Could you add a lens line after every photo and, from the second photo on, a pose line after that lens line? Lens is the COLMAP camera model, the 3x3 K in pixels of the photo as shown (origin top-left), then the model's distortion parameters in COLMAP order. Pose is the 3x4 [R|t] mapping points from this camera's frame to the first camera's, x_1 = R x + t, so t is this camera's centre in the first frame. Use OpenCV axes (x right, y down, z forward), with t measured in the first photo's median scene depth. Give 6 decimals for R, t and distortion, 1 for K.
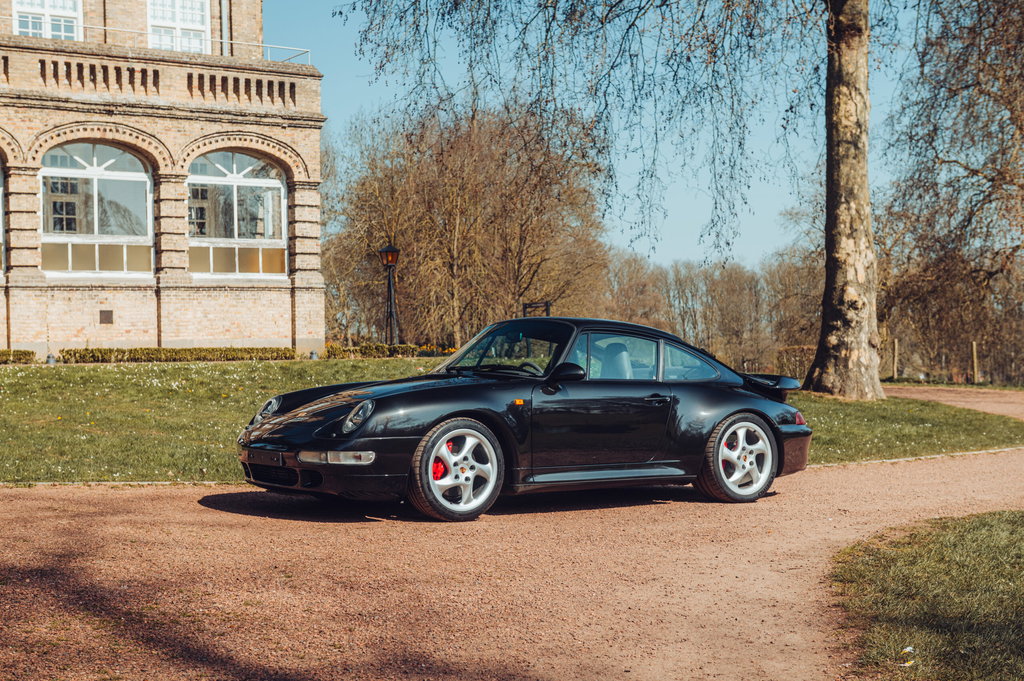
lens RADIAL K [[1520.9, 0, 508.9], [0, 1520.9, 331.7], [0, 0, 1]] dist [0.048911, 0.000000]
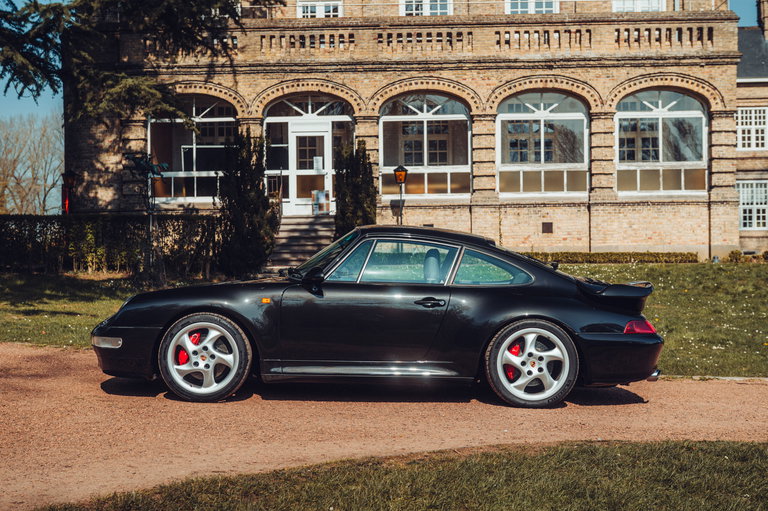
lens RADIAL K [[1182.1, 0, 382.9], [0, 1182.1, 245.8], [0, 0, 1]] dist [0.026540, 0.000000]
pose [[0.807776, 0.002330, -0.589485, 0.201273], [0.000682, 0.999988, 0.004887, 0.000468], [0.589489, -0.004350, 0.807764, 0.117269]]
